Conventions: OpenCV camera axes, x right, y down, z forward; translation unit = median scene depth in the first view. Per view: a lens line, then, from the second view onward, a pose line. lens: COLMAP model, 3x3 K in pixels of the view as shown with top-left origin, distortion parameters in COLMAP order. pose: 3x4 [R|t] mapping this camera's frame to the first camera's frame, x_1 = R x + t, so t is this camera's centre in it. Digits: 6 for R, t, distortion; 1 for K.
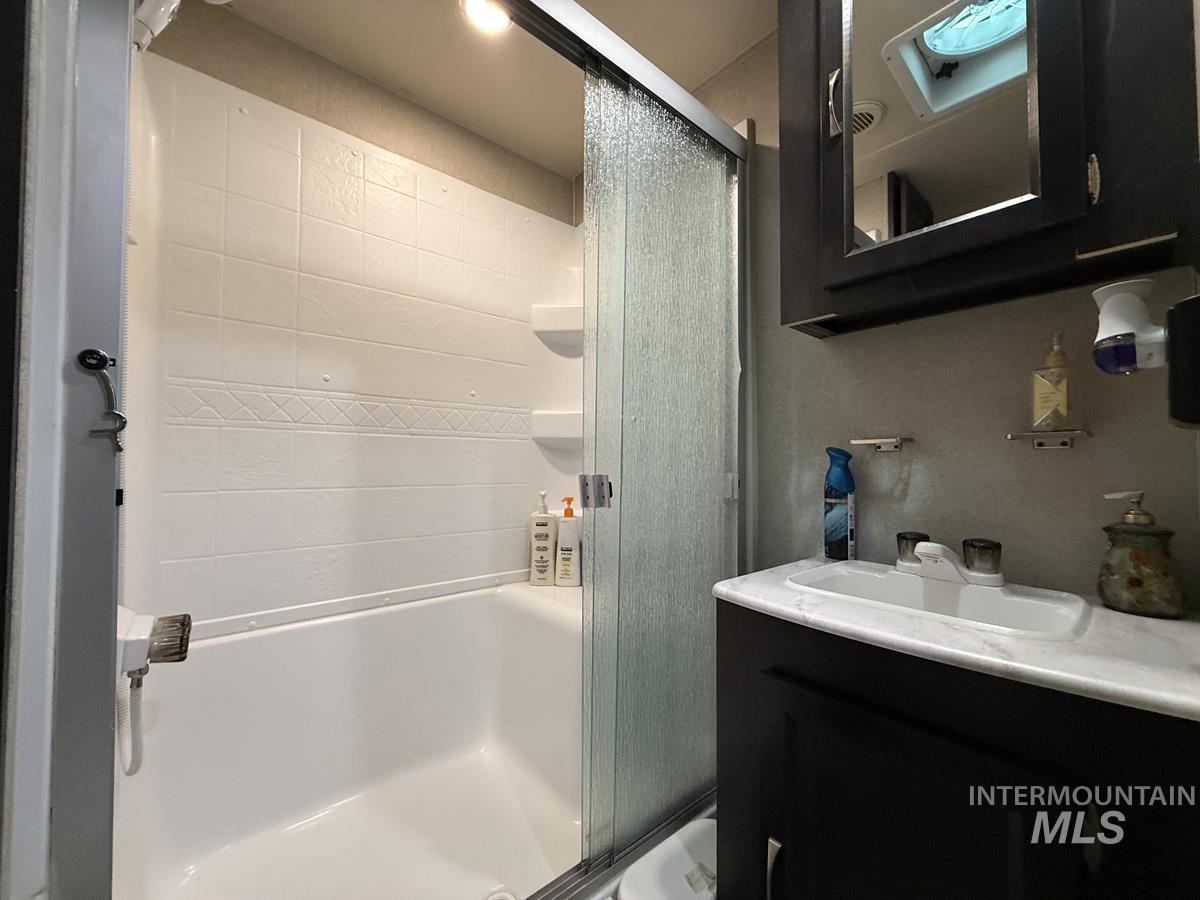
lens RADIAL K [[476.8, 0, 602.7], [0, 476.8, 453.8], [0, 0, 1]] dist [0.001331, 0.000194]
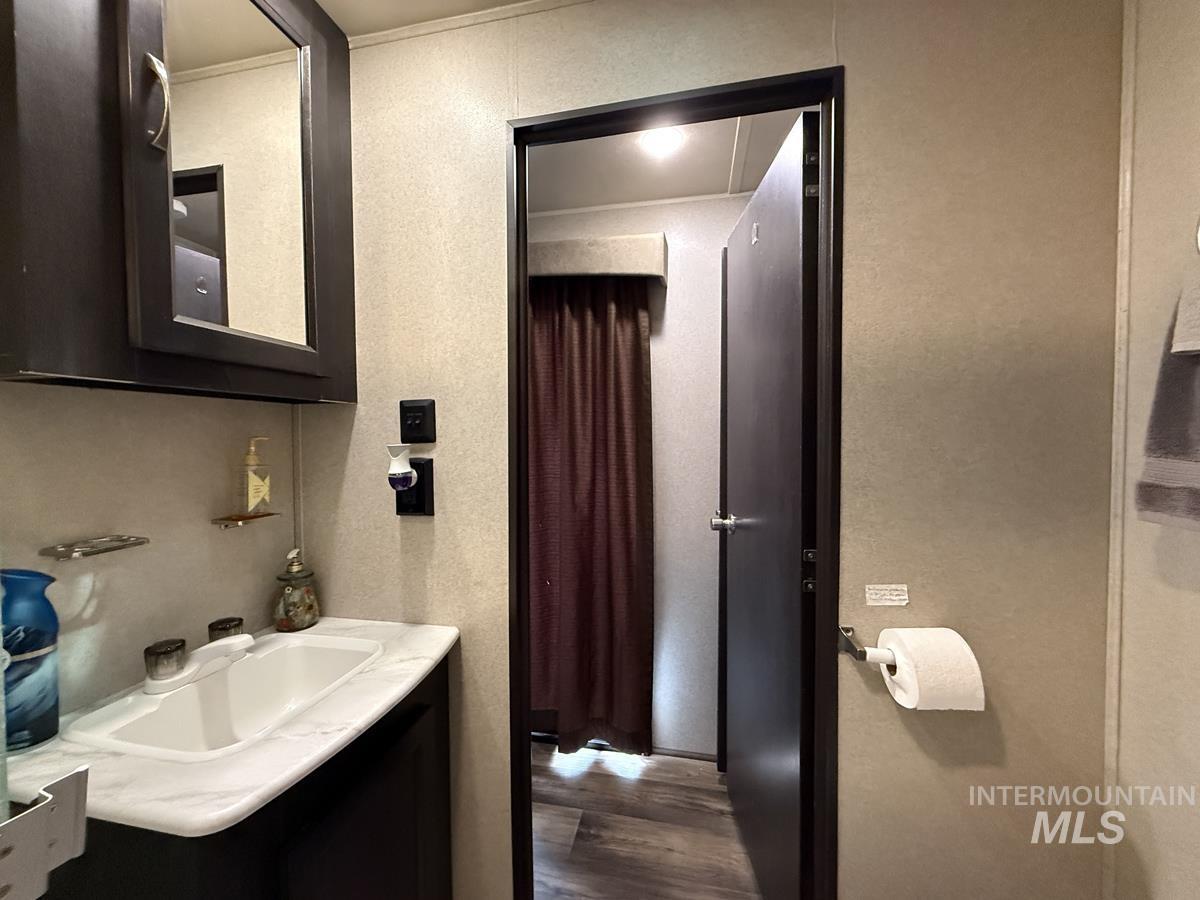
lens RADIAL K [[476.8, 0, 598.2], [0, 476.8, 451.4], [0, 0, 1]] dist [0.001331, 0.000194]
pose [[-0.614114, -0.025678, 0.788800, -0.680786], [-0.022233, 0.999637, 0.015232, -0.281819], [-0.788904, -0.008184, -0.614461, 1.166694]]
